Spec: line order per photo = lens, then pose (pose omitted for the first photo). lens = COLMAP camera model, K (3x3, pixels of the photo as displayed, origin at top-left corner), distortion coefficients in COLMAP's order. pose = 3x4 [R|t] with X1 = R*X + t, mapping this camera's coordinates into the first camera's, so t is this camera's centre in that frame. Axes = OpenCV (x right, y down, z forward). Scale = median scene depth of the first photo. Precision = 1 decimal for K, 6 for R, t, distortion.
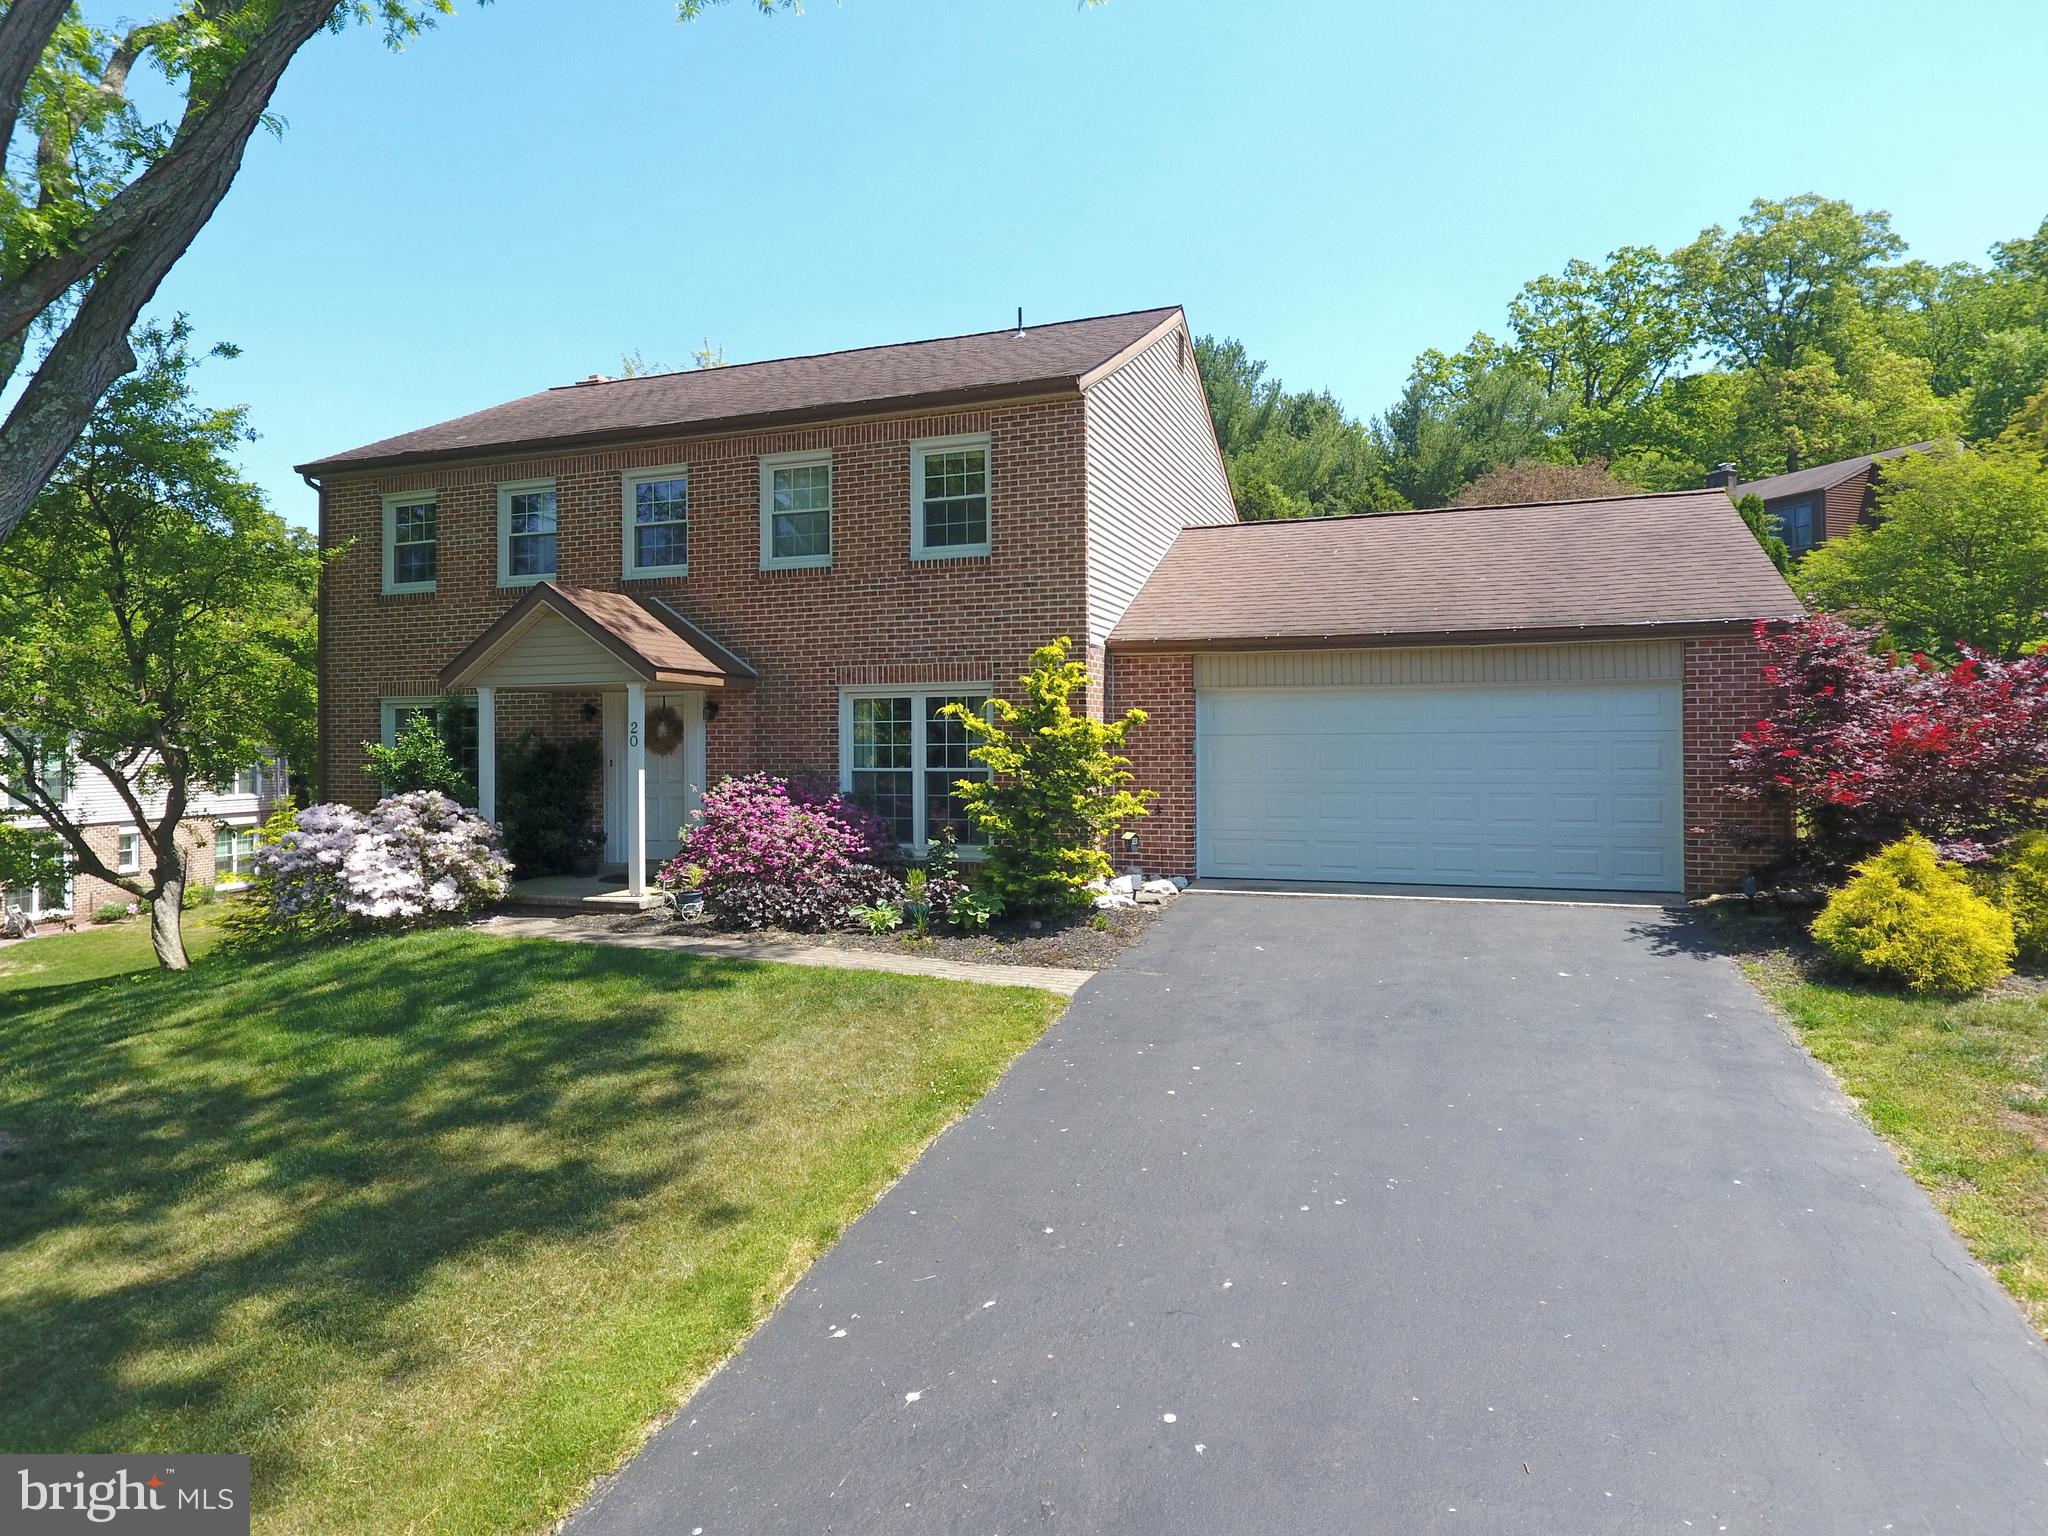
lens RADIAL K [[1198.1, 0, 1035.0], [0, 1198.1, 743.0], [0, 0, 1]] dist [-0.004716, 0.000666]
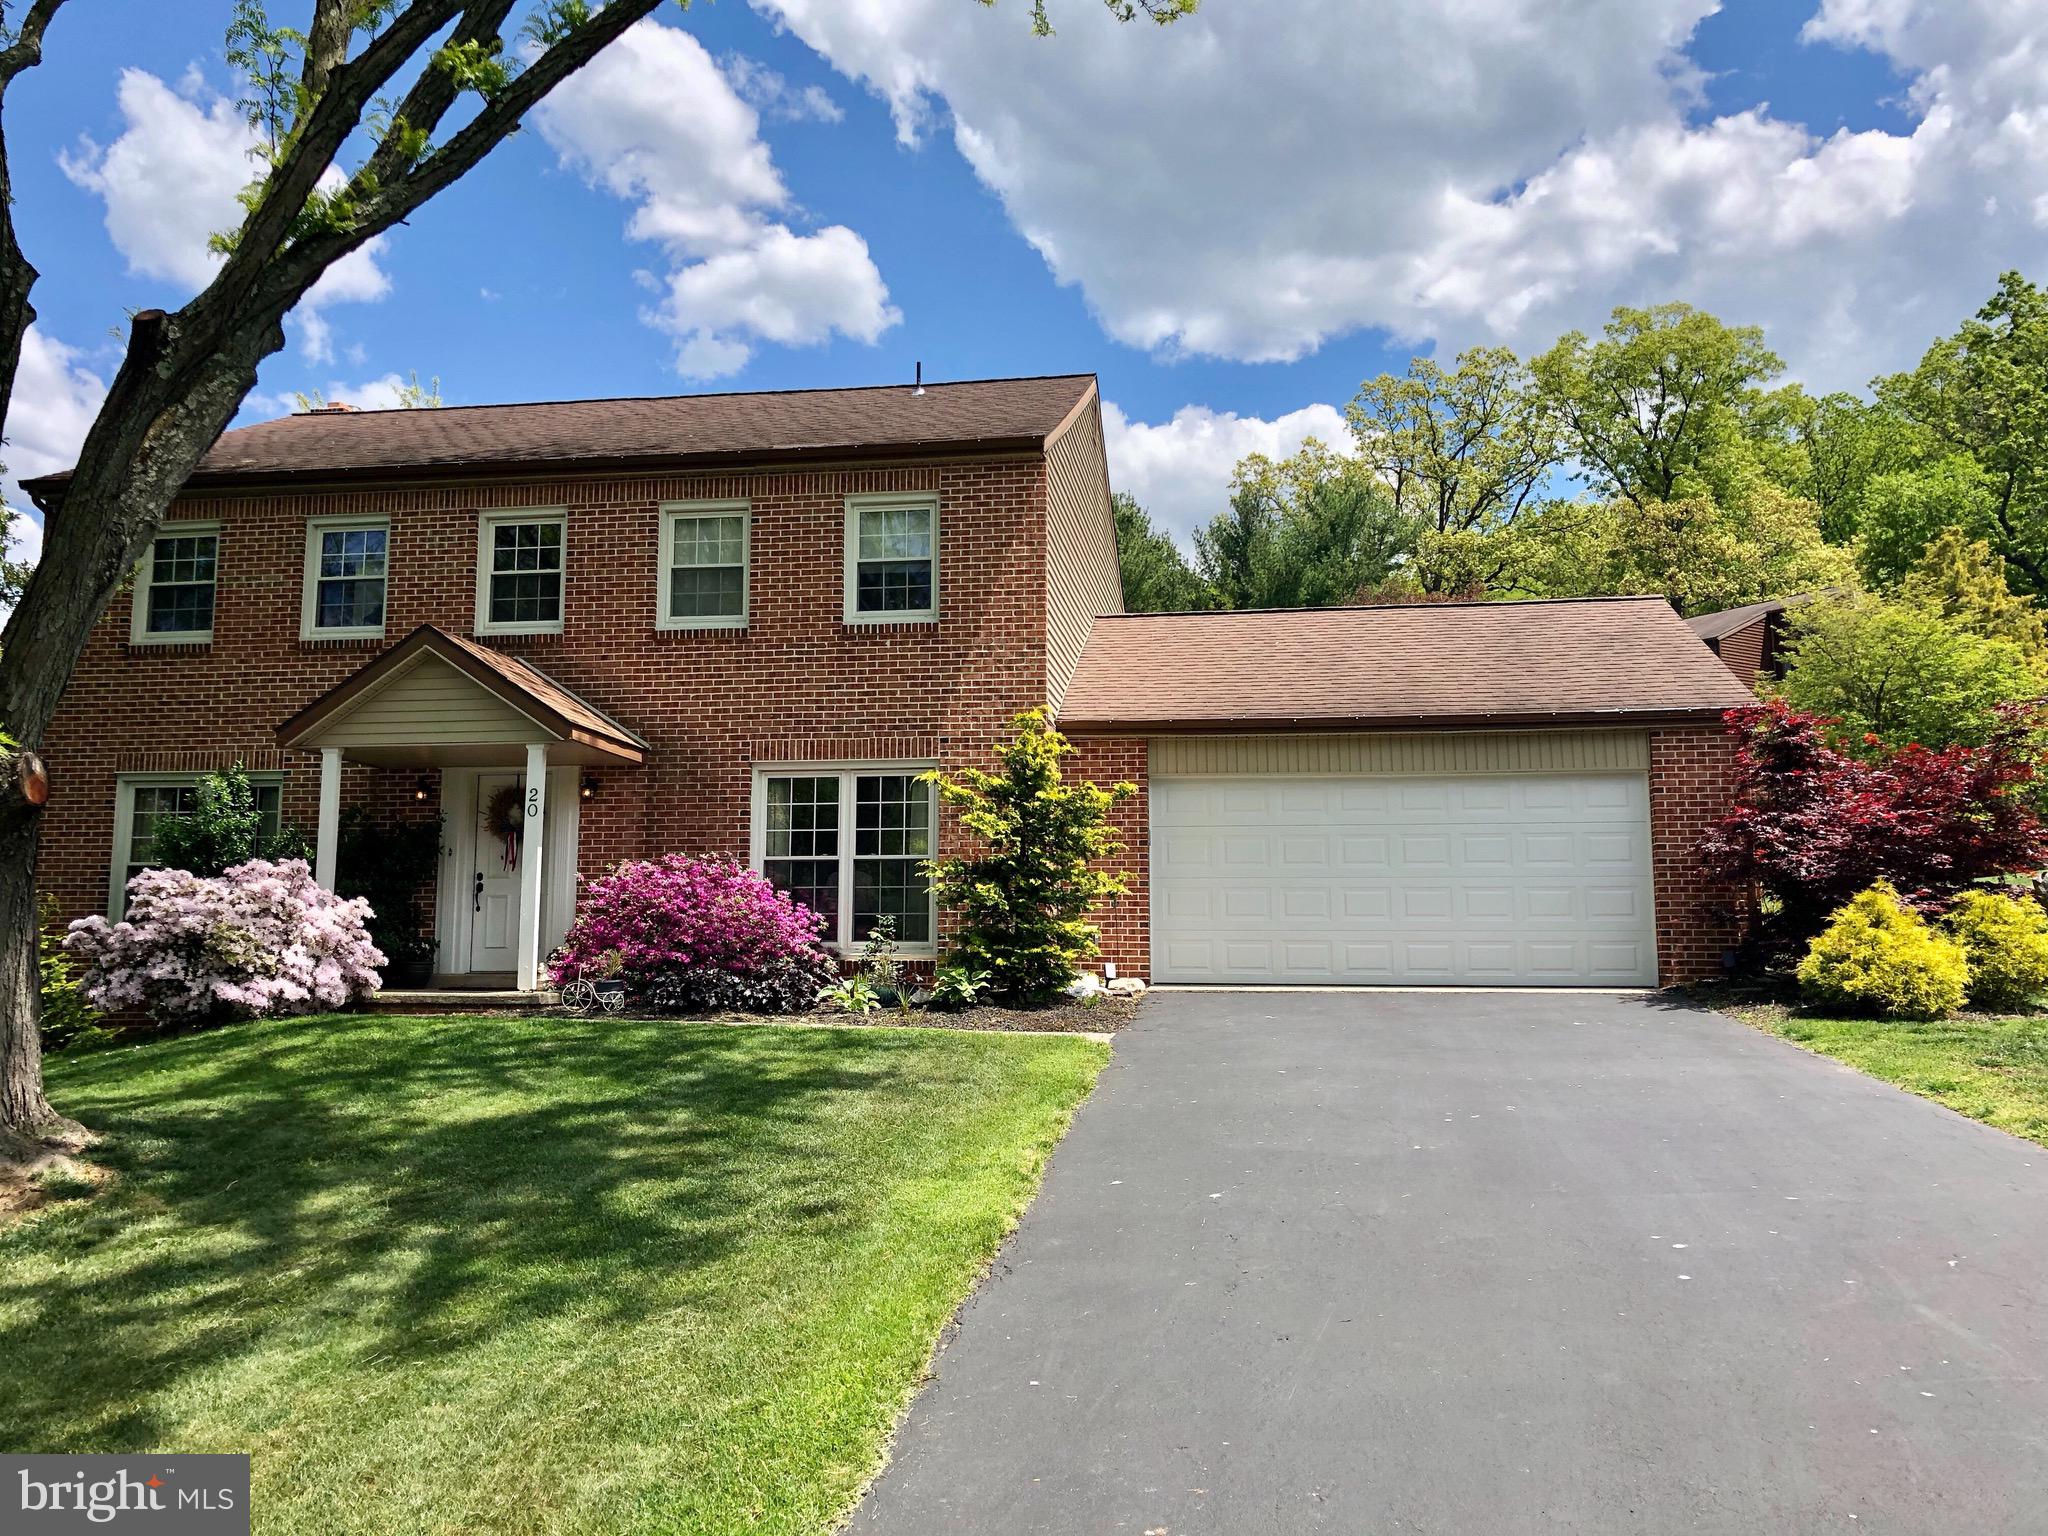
lens RADIAL K [[1635.9, 0, 1014.9], [0, 1635.9, 743.8], [0, 0, 1]] dist [0.044439, -0.048555]
pose [[0.983113, 0.034538, 0.179710, -0.201573], [-0.011347, 0.991644, -0.128508, 0.096051], [-0.182647, 0.124299, 0.975290, -0.218502]]
